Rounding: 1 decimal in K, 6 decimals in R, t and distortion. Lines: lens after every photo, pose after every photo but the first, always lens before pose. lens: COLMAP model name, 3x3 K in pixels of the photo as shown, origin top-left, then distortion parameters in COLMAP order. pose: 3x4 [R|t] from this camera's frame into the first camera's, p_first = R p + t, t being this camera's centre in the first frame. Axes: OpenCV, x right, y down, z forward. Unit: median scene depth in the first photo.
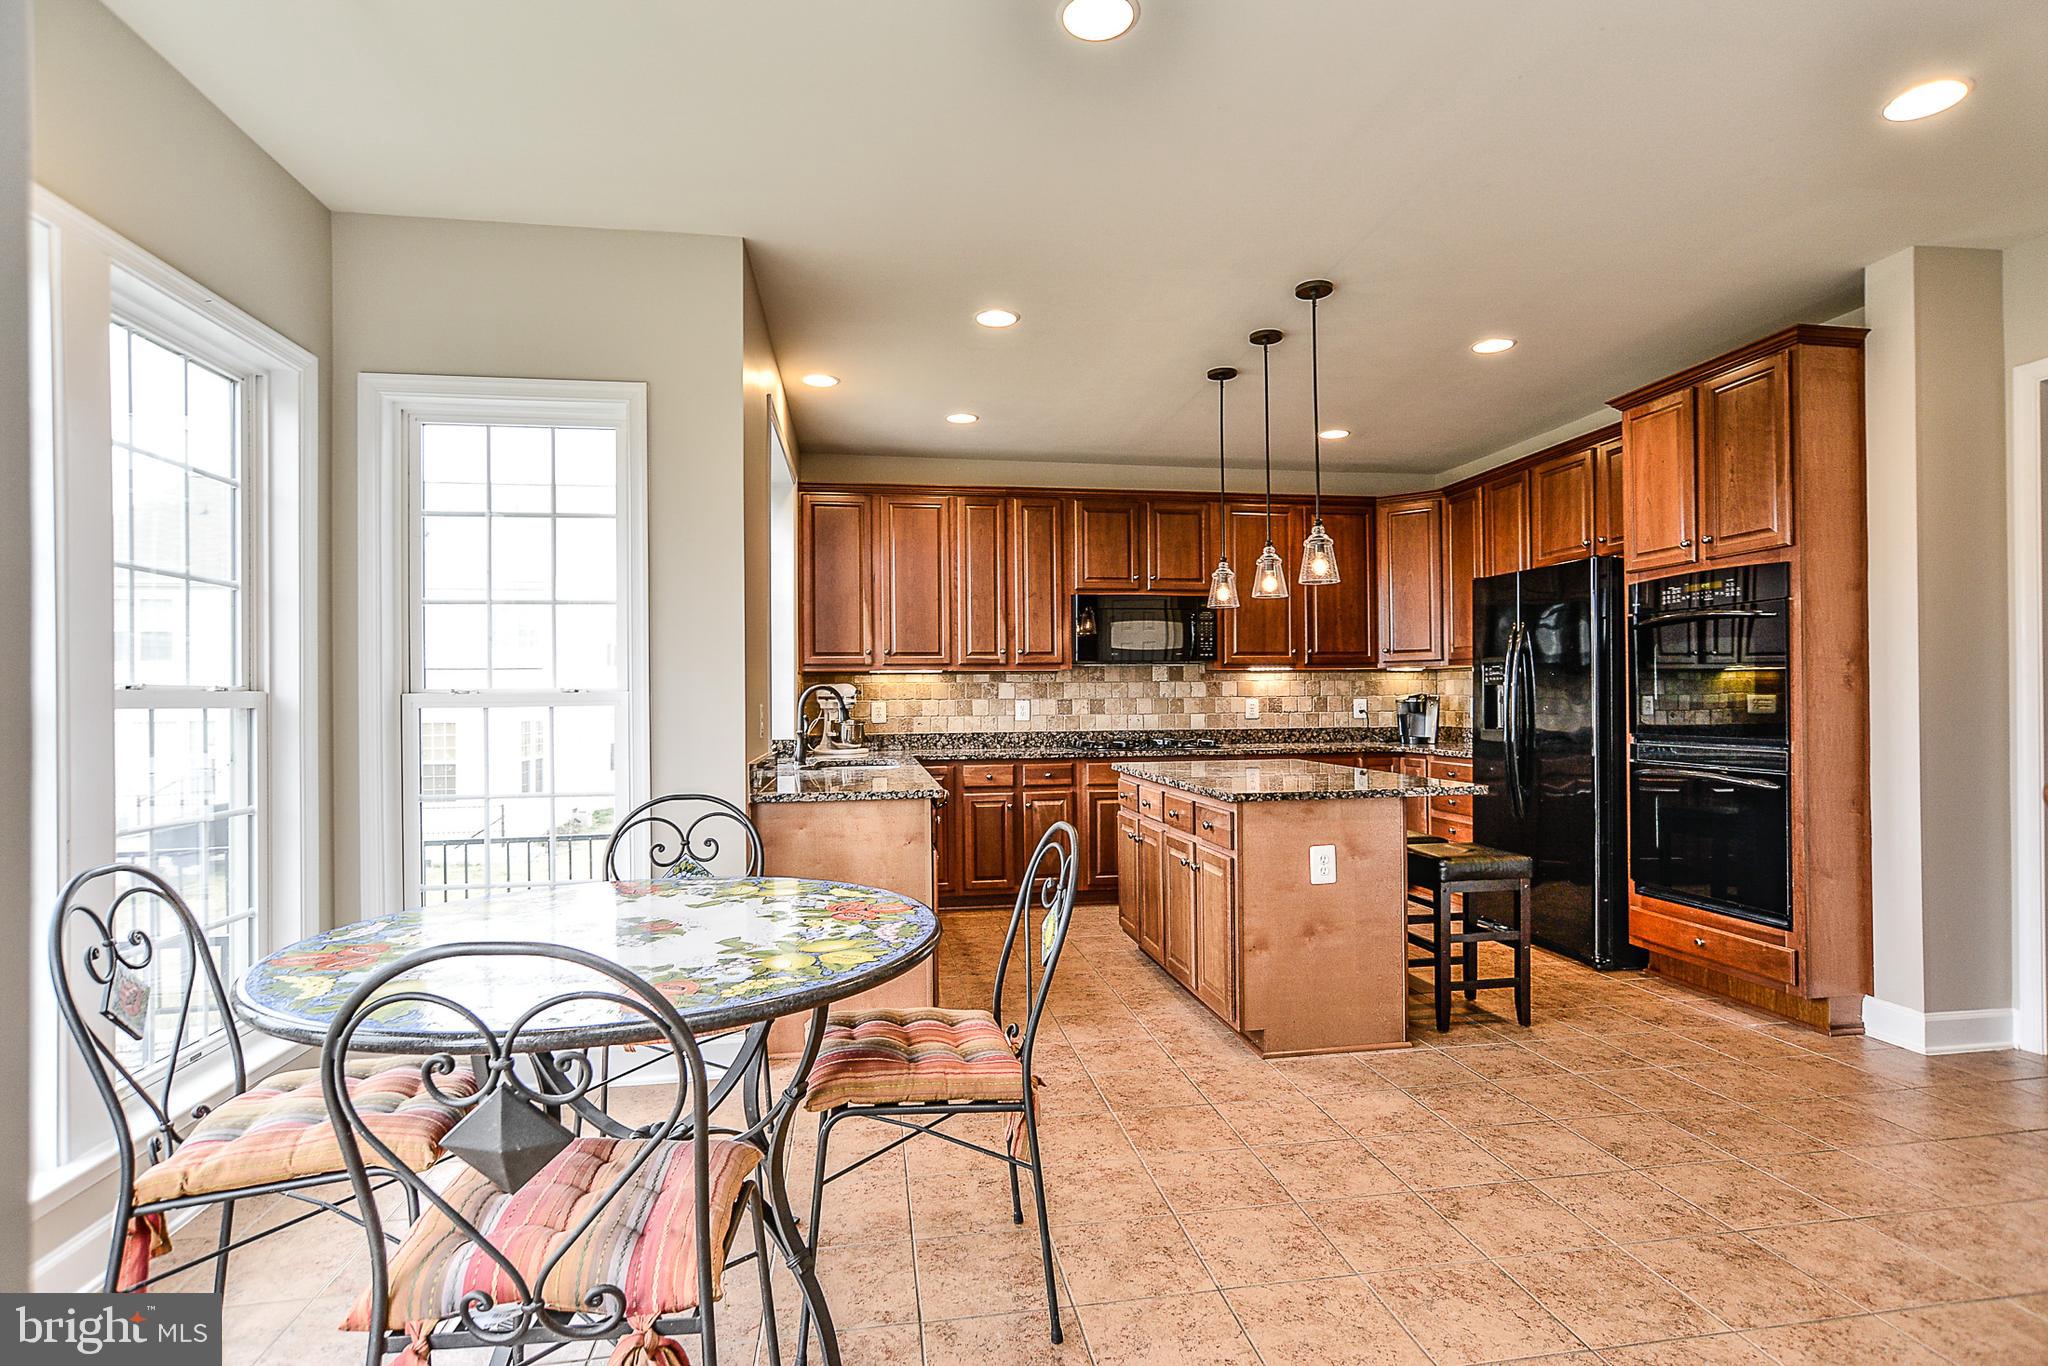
lens RADIAL K [[1025.0, 0, 1029.3], [0, 1025.0, 695.4], [0, 0, 1]] dist [-0.016596, 0.012366]
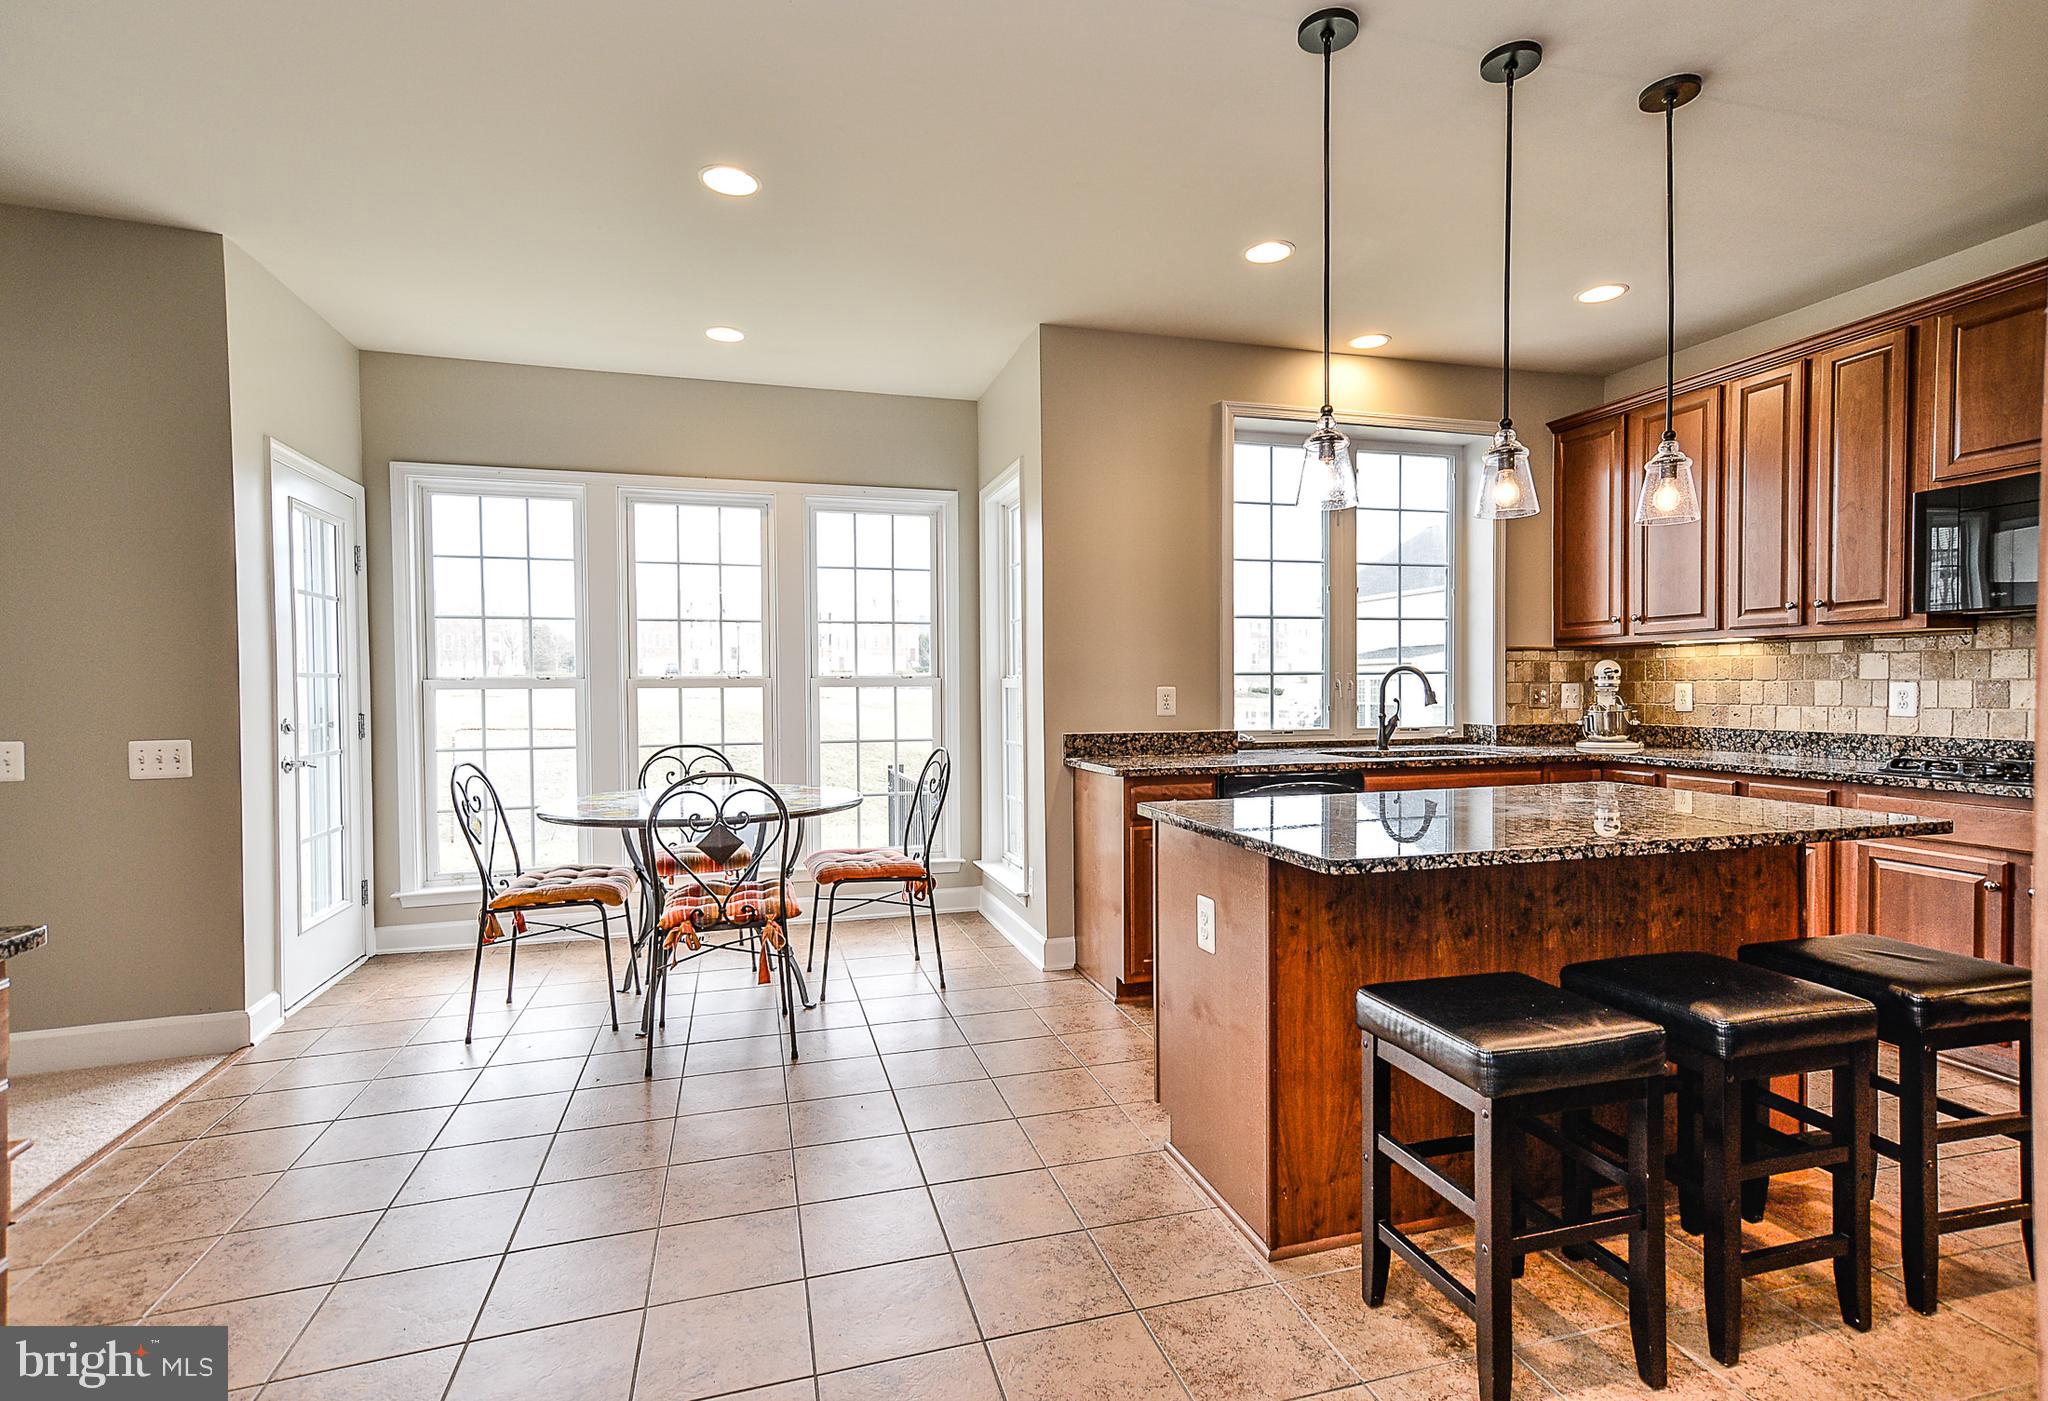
lens RADIAL K [[1018.2, 0, 1039.5], [0, 1018.2, 706.9], [0, 0, 1]] dist [0.013103, 0.002731]
pose [[0.114657, 0.030280, -0.992944, 0.528586], [0.008568, 0.999468, 0.031468, -0.003808], [0.993368, -0.012116, 0.114337, 0.441914]]
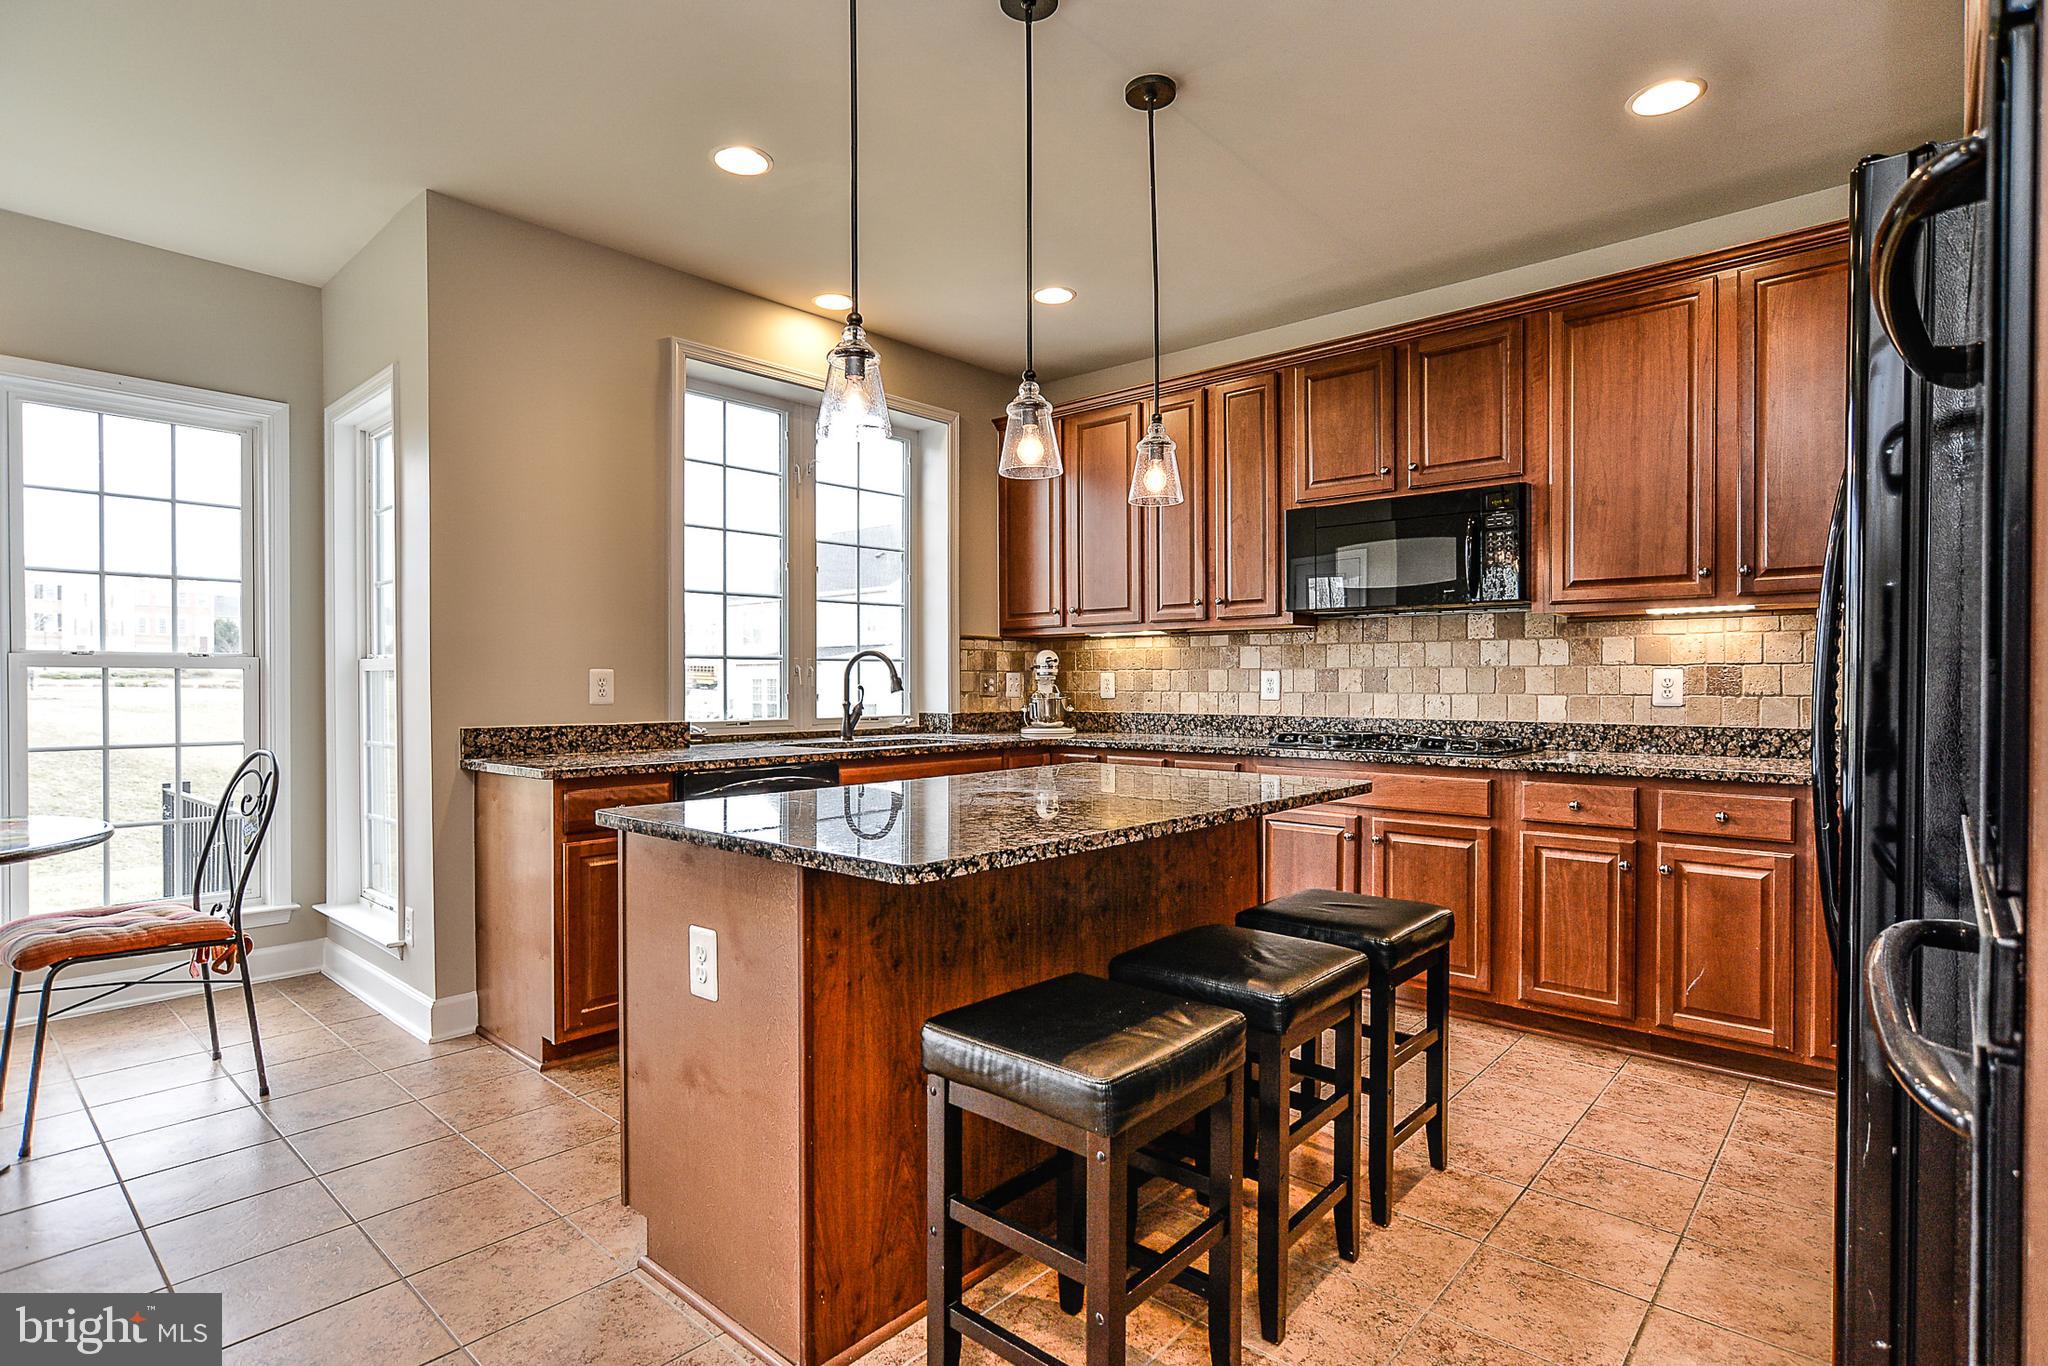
lens RADIAL K [[1025.0, 0, 1036.0], [0, 1025.0, 692.1], [0, 0, 1]] dist [-0.016596, 0.012366]
pose [[0.625095, 0.016134, -0.780382, 0.444373], [-0.003124, 0.999830, 0.018169, 0.007231], [0.780542, -0.008920, 0.625039, 0.438918]]
